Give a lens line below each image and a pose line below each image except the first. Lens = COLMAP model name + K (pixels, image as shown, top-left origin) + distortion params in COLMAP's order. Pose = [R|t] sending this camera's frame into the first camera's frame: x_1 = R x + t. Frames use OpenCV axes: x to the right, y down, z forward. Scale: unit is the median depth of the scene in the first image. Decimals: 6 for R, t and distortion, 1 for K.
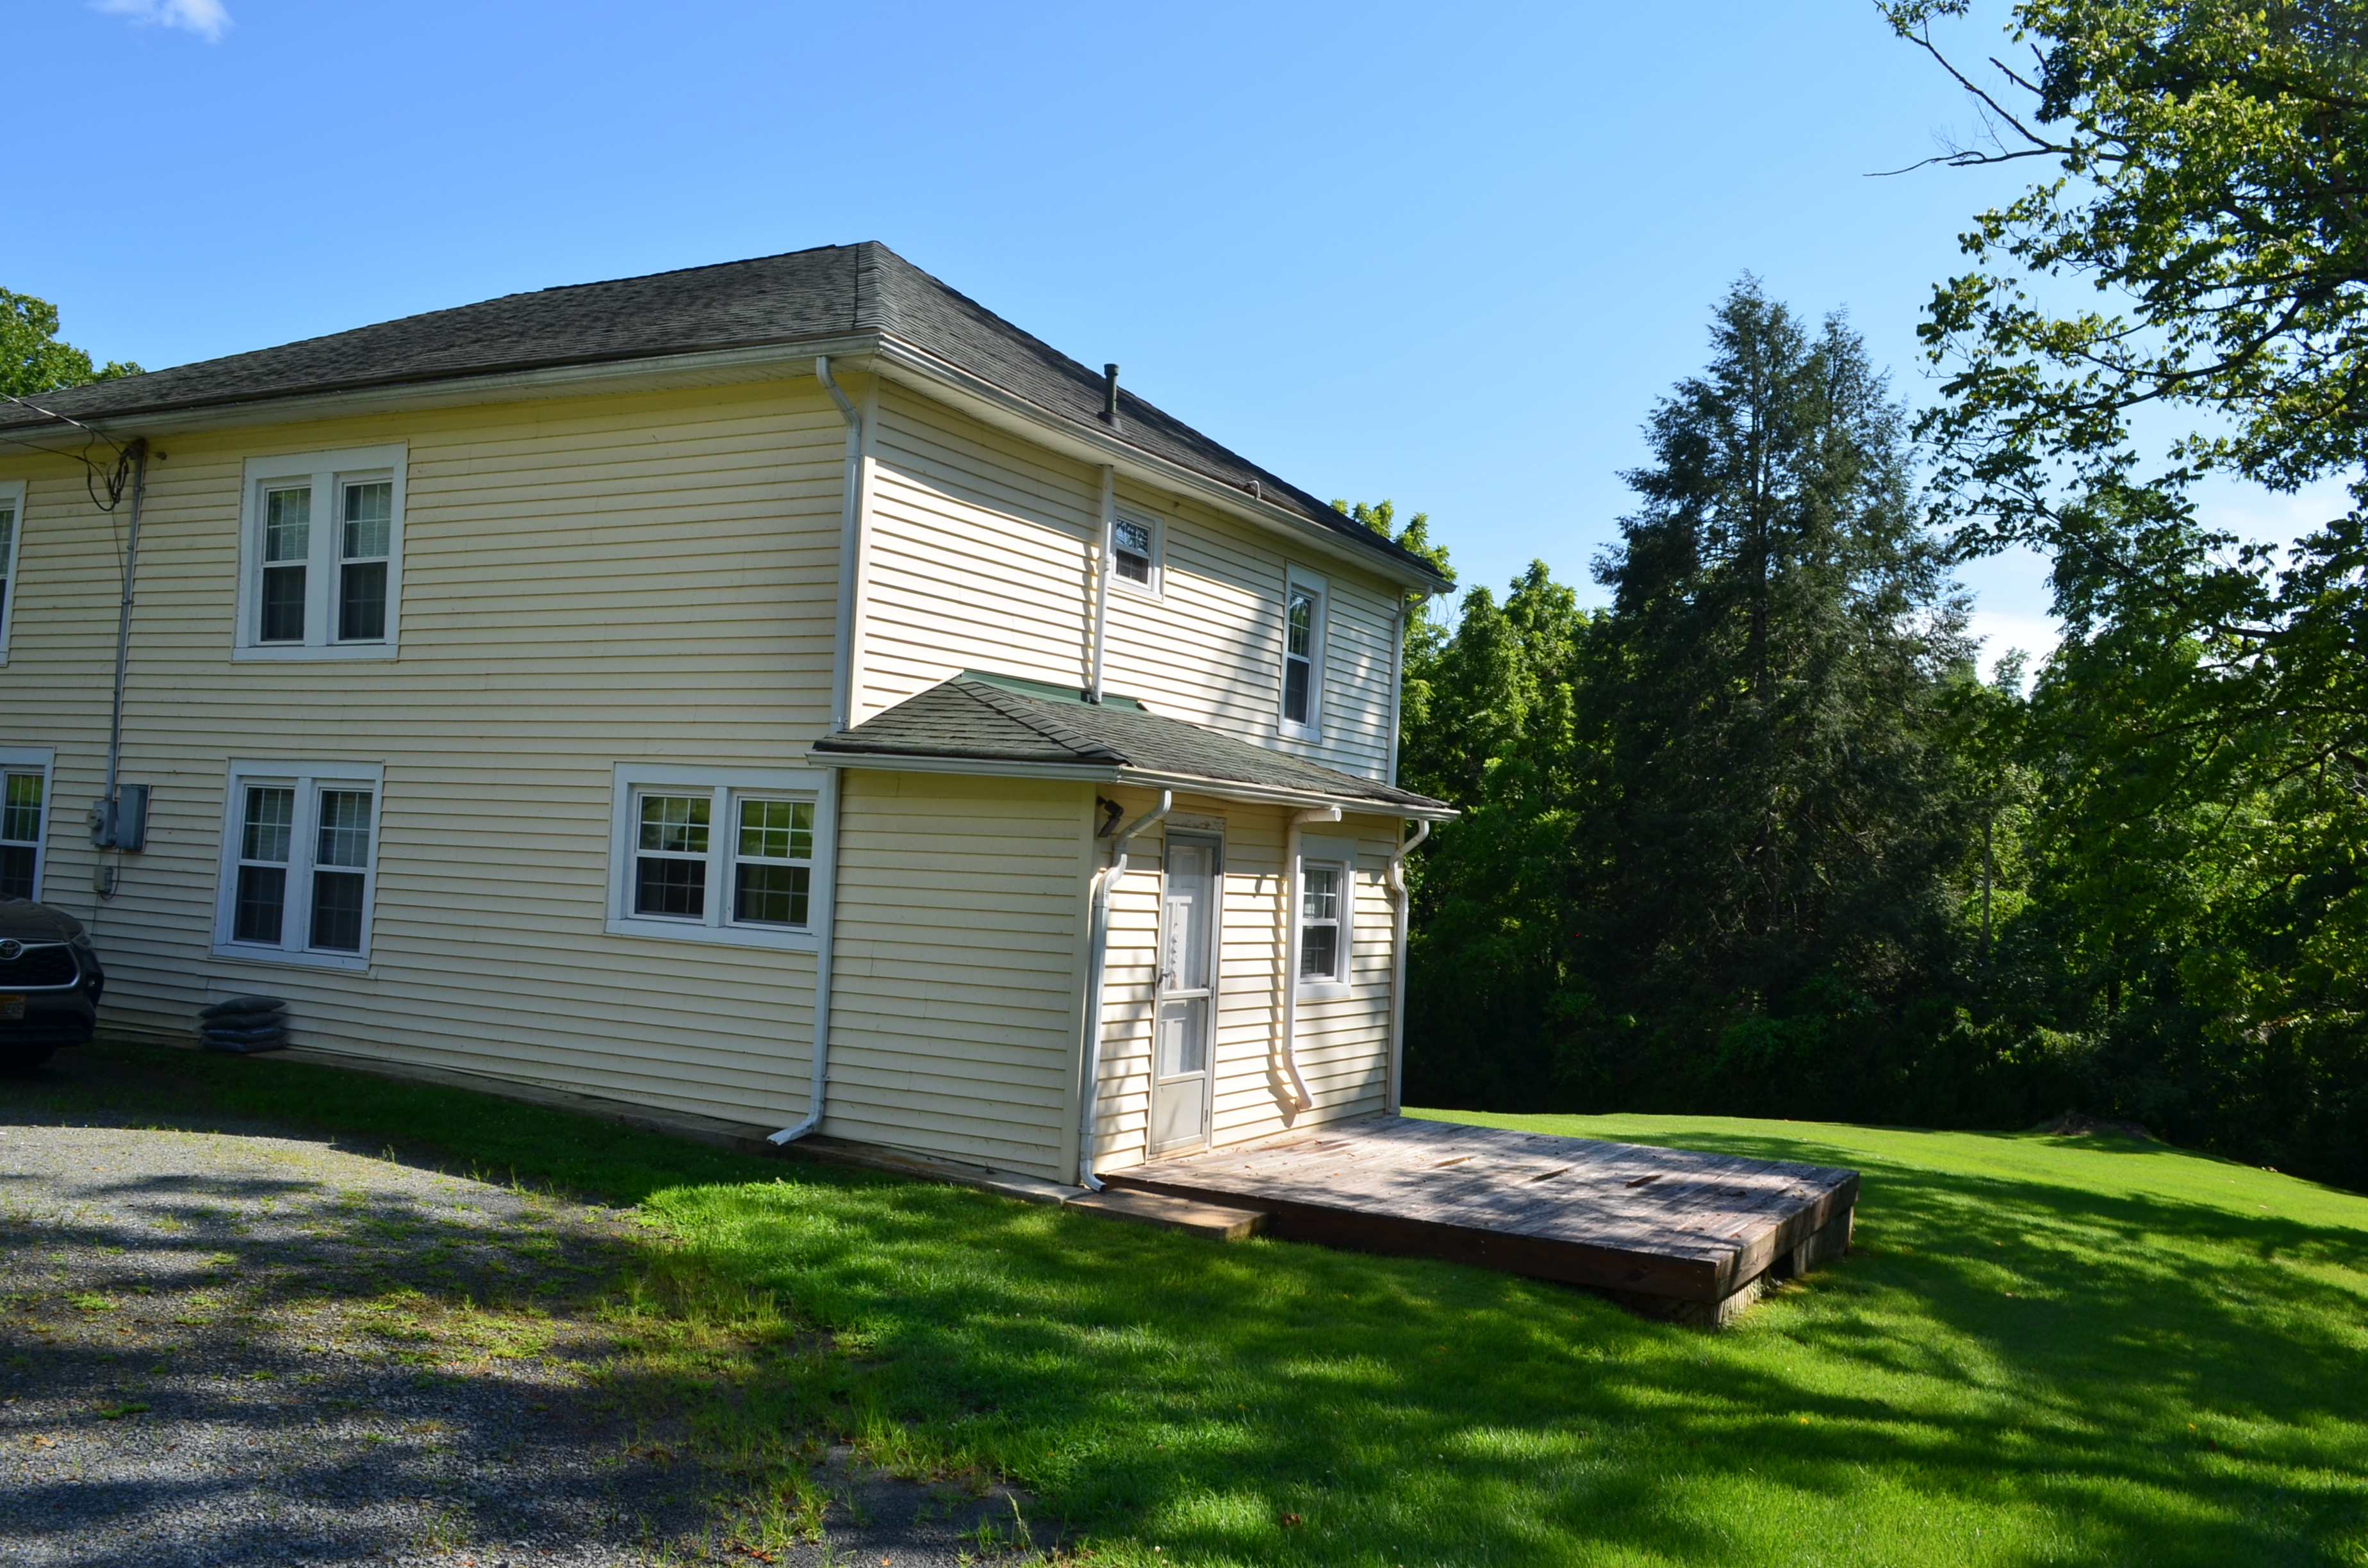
lens RADIAL K [[1886.1, 0, 1190.8], [0, 1886.1, 784.4], [0, 0, 1]] dist [0.003226, 0.001825]
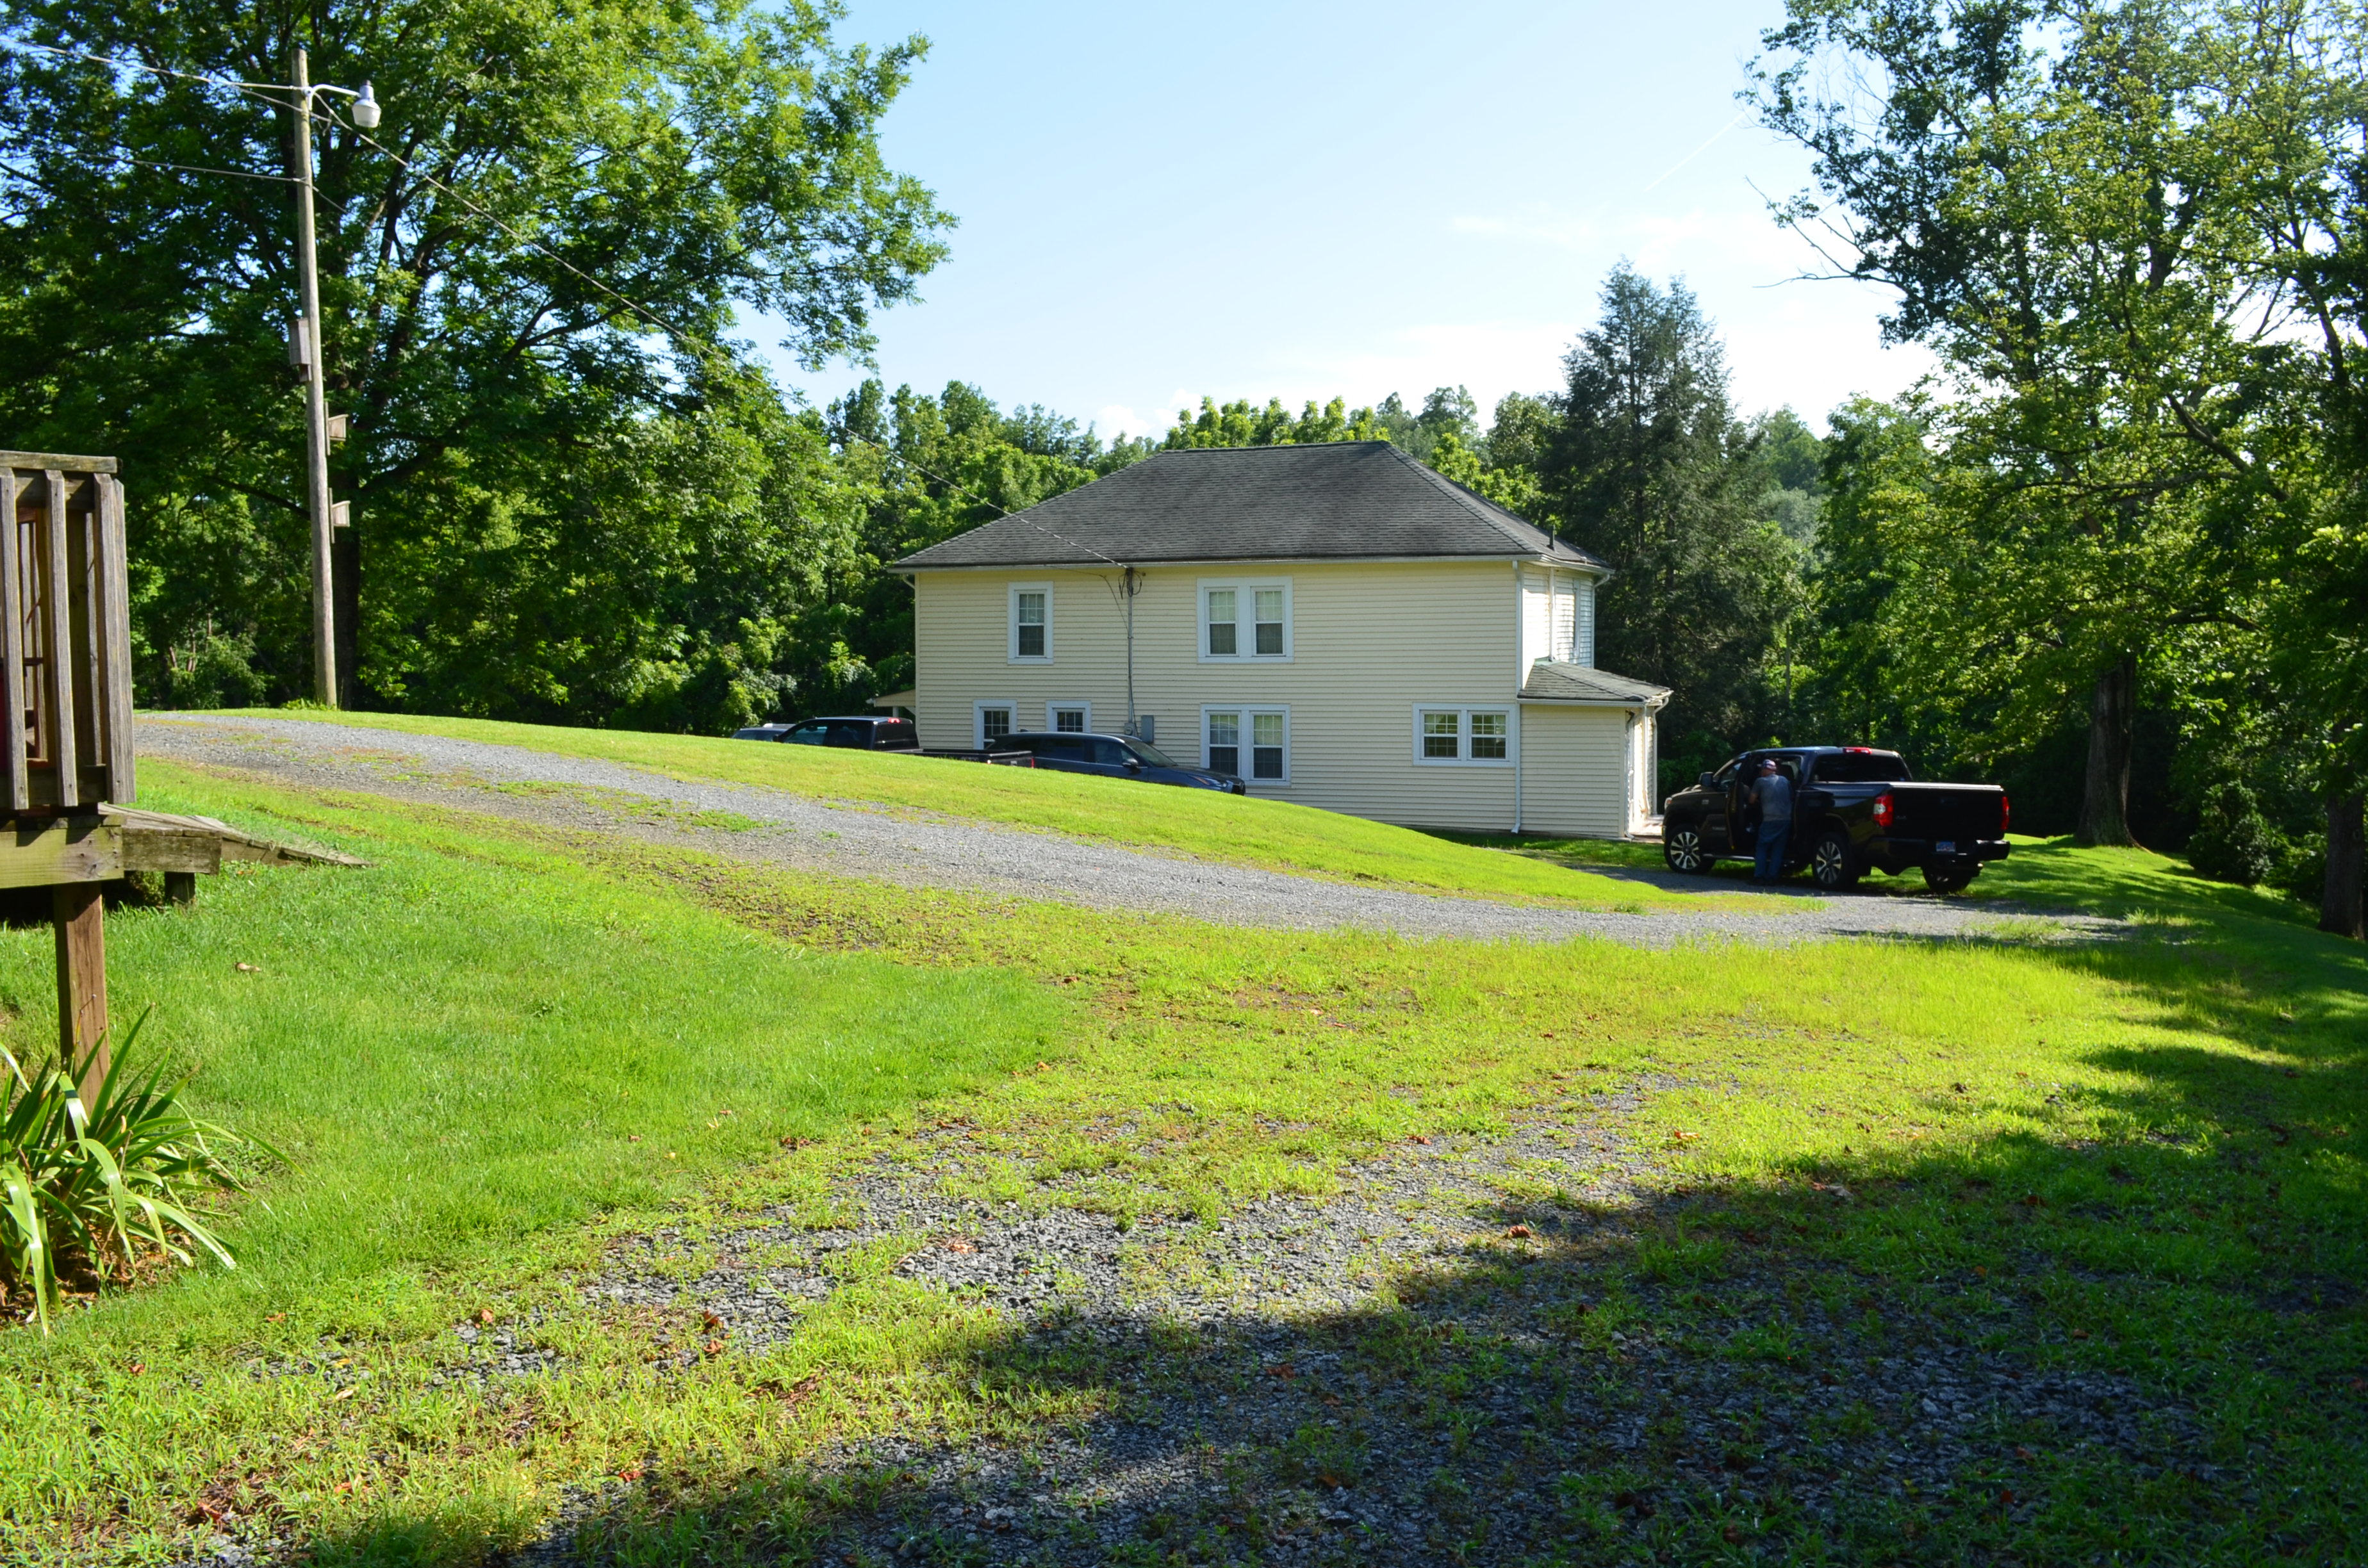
lens RADIAL K [[1886.1, 0, 1179.1], [0, 1886.1, 780.6], [0, 0, 1]] dist [0.003226, 0.001825]
pose [[0.988105, -0.070606, 0.136611, -0.883775], [0.053146, 0.990416, 0.127482, -0.229483], [-0.144303, -0.118705, 0.982388, -1.416638]]
